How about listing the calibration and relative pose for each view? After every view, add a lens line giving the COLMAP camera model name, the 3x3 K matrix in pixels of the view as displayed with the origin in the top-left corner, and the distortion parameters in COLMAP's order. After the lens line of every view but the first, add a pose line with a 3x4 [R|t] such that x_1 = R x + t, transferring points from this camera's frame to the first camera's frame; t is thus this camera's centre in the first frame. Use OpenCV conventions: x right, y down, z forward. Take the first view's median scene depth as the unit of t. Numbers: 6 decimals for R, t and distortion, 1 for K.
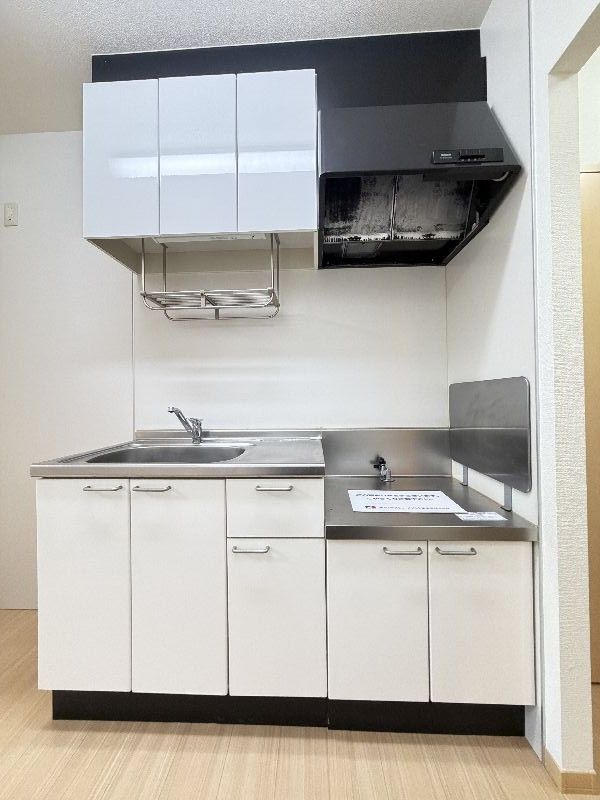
lens RADIAL K [[317.1, 0, 301.8], [0, 317.1, 399.0], [0, 0, 1]] dist [-0.001207, -0.000195]
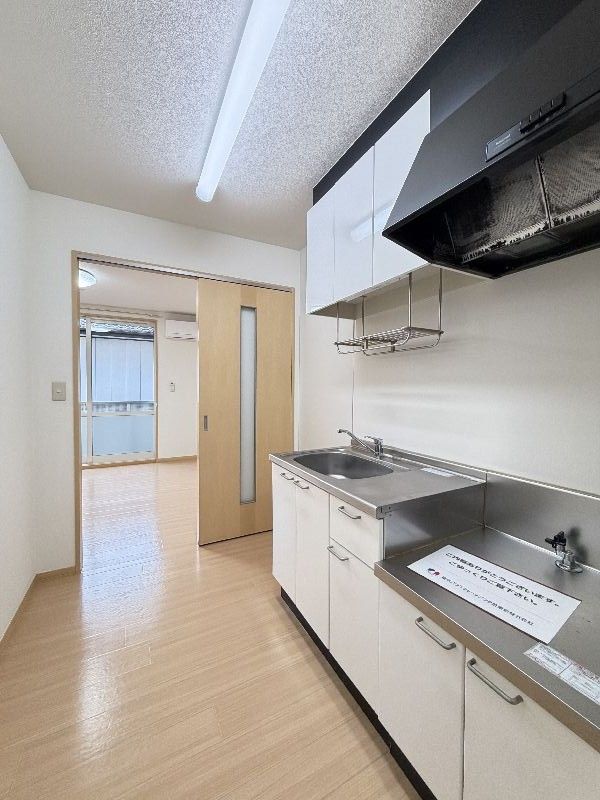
lens RADIAL K [[317.1, 0, 302.9], [0, 317.1, 399.0], [0, 0, 1]] dist [-0.001207, -0.000195]
pose [[0.507290, 0.046396, -0.860526, 0.630272], [-0.007722, 0.998754, 0.049297, -0.159927], [0.861741, -0.018363, 0.507016, 0.174973]]
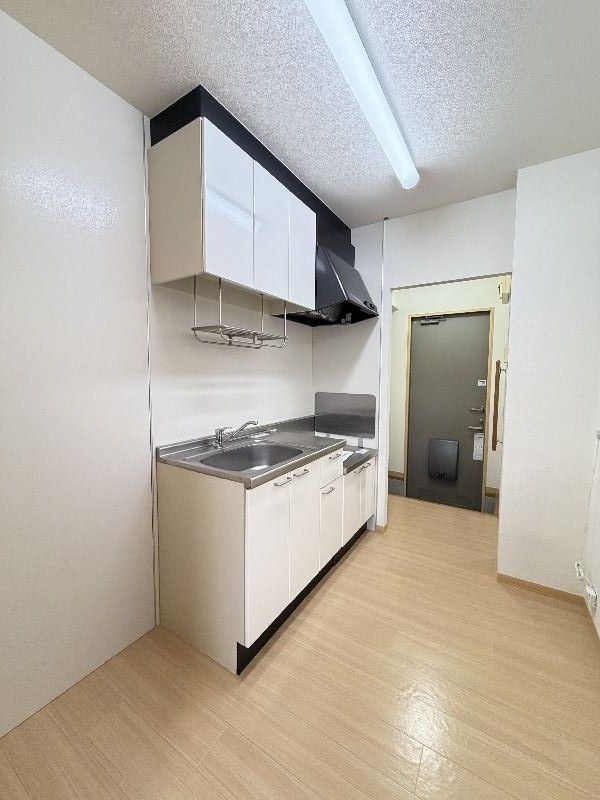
lens RADIAL K [[317.1, 0, 302.1], [0, 317.1, 399.3], [0, 0, 1]] dist [-0.001207, -0.000195]
pose [[0.487212, -0.051177, 0.871783, -1.402211], [-0.016177, 0.997581, 0.067603, -0.151185], [-0.873134, -0.047040, 0.485205, 0.173429]]
